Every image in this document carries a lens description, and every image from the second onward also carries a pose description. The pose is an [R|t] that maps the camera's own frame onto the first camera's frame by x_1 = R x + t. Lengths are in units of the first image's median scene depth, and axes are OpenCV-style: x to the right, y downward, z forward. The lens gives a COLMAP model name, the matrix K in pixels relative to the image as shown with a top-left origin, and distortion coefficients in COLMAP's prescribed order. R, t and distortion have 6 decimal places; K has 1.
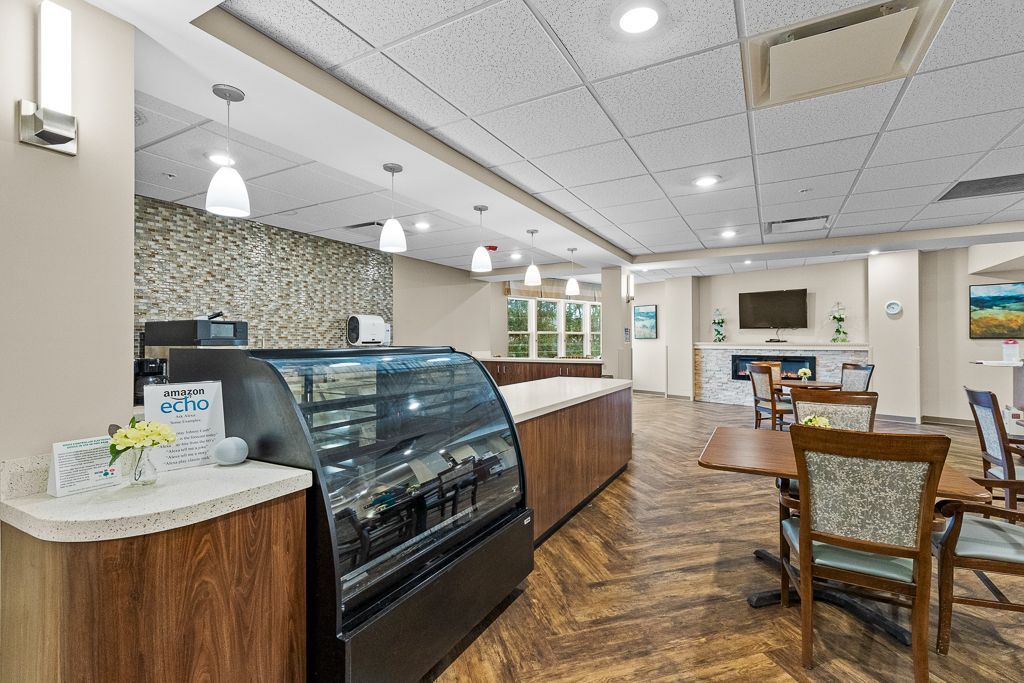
lens RADIAL K [[477.3, 0, 506.2], [0, 477.3, 338.9], [0, 0, 1]] dist [0.014565, -0.001965]
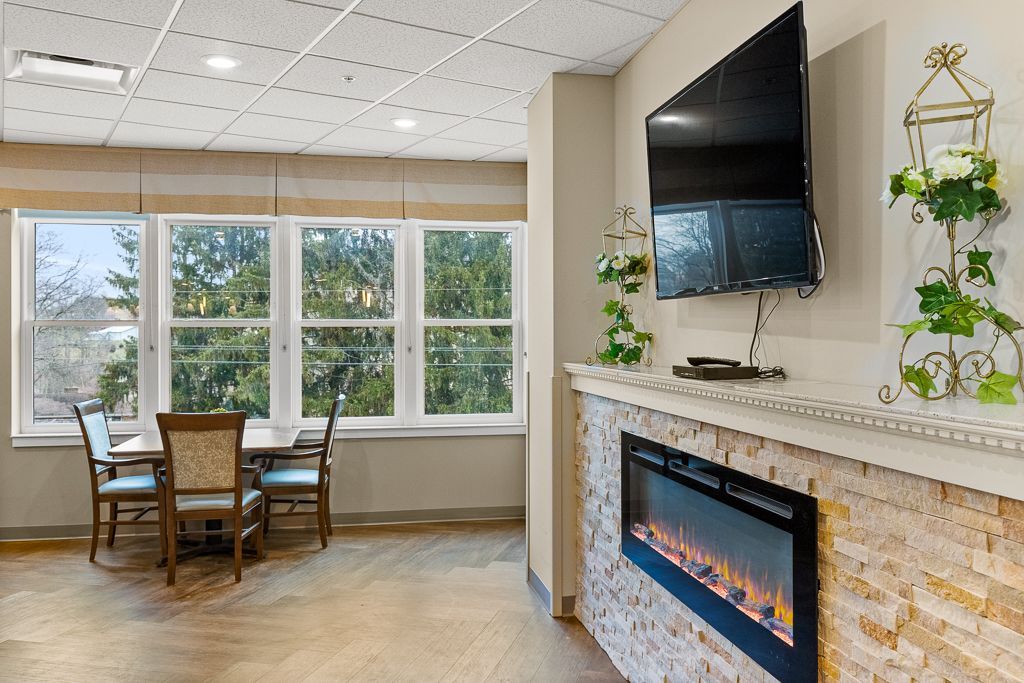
lens RADIAL K [[846.0, 0, 521.3], [0, 846.0, 335.3], [0, 0, 1]] dist [-0.018203, 0.017125]
pose [[0.872725, 0.002089, -0.488207, 0.672583], [0.000984, 0.999981, 0.006037, -0.009585], [0.488211, -0.005749, 0.872707, 0.744718]]
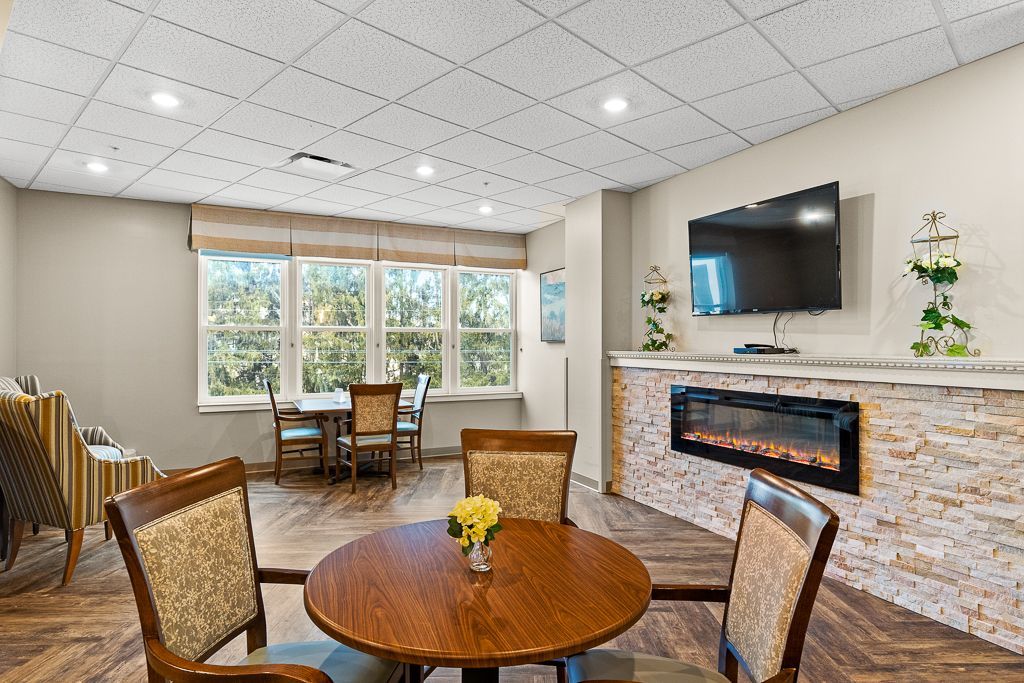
lens RADIAL K [[571.6, 0, 515.4], [0, 571.6, 338.5], [0, 0, 1]] dist [0.003162, 0.003229]
pose [[0.966725, 0.001886, -0.255811, 0.518414], [-0.002868, 0.999990, -0.003468, -0.001553], [0.255802, 0.004087, 0.966721, 0.588668]]
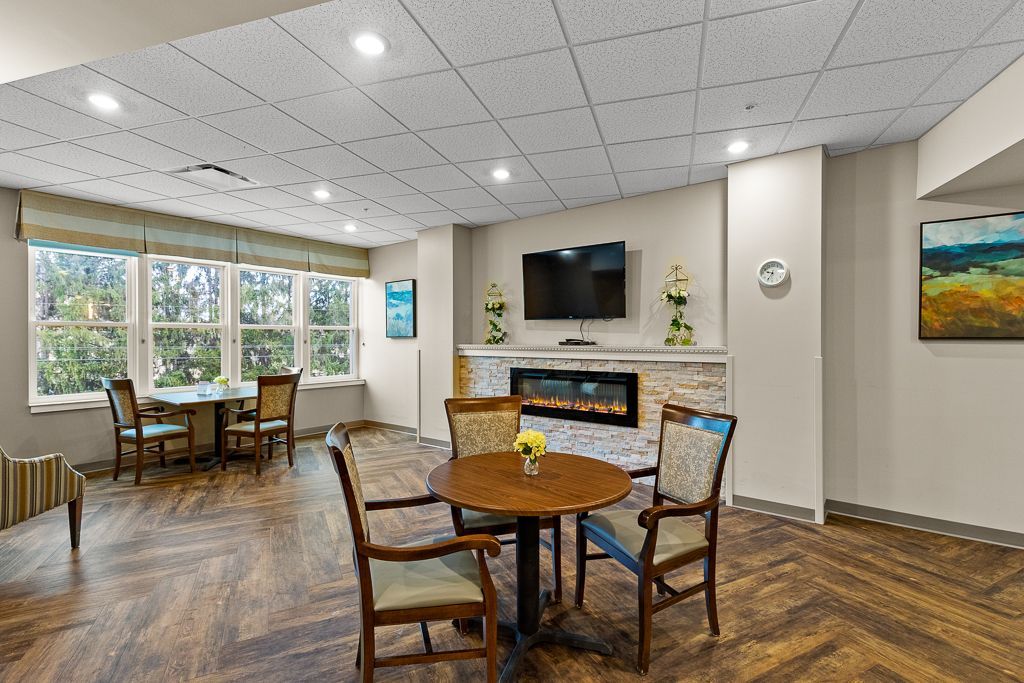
lens RADIAL K [[477.3, 0, 514.0], [0, 477.3, 339.1], [0, 0, 1]] dist [0.014565, -0.001965]
pose [[0.980463, 0.001530, 0.196696, 0.408634], [-0.002451, 0.999987, 0.004442, -0.001565], [-0.196687, -0.004838, 0.980454, 0.519967]]
